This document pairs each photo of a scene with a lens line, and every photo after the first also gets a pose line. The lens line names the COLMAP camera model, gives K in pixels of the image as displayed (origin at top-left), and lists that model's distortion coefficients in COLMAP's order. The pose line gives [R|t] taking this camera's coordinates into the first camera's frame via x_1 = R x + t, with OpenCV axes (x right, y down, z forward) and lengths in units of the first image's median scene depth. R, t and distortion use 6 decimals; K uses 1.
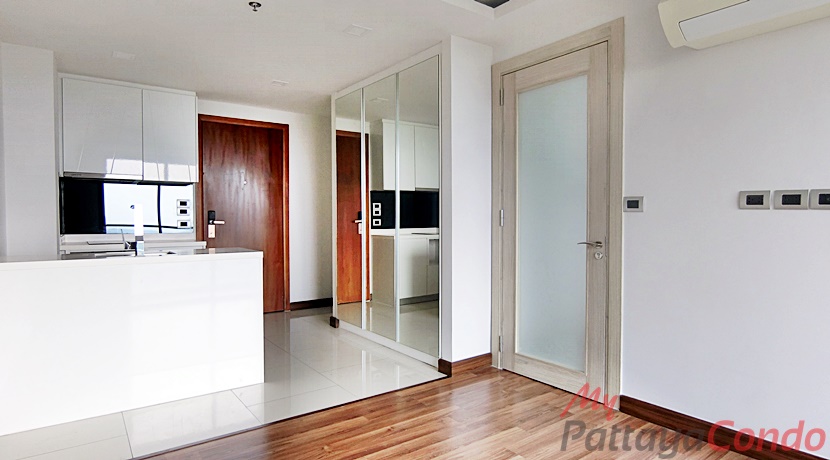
lens RADIAL K [[450.0, 0, 415.0], [0, 450.0, 230.0], [0, 0, 1]] dist [0.000138, -0.011972]
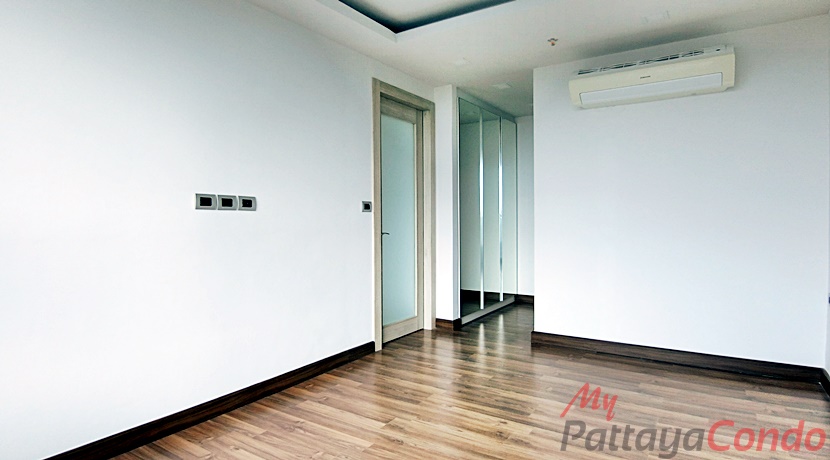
lens RADIAL K [[450.0, 0, 415.0], [0, 450.0, 230.0], [0, 0, 1]] dist [0.000138, -0.011972]
pose [[-0.342405, -0.024649, 0.939229, -0.667236], [0.019291, 0.999261, 0.033258, -0.020269], [-0.939354, 0.029506, -0.341676, 0.961584]]
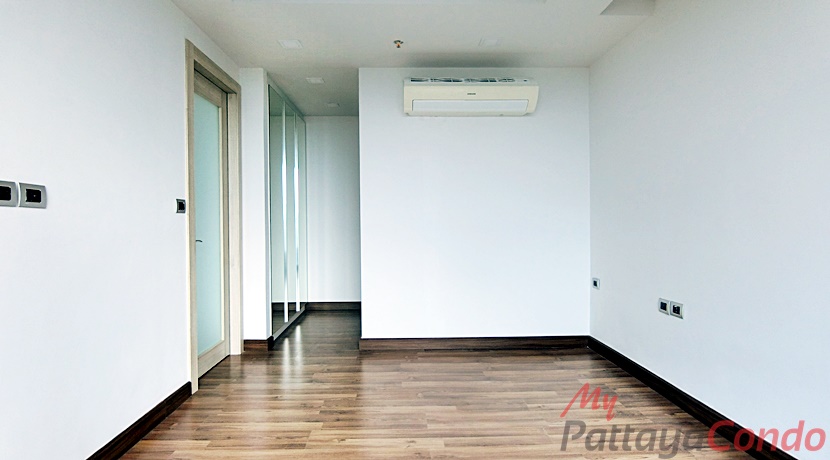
lens RADIAL K [[450.0, 0, 415.0], [0, 450.0, 230.0], [0, 0, 1]] dist [0.000138, -0.011972]
pose [[-0.810632, -0.008862, 0.585489, -0.356661], [0.012531, 0.999394, 0.032476, -0.020310], [-0.585422, 0.033663, -0.810029, 1.171618]]
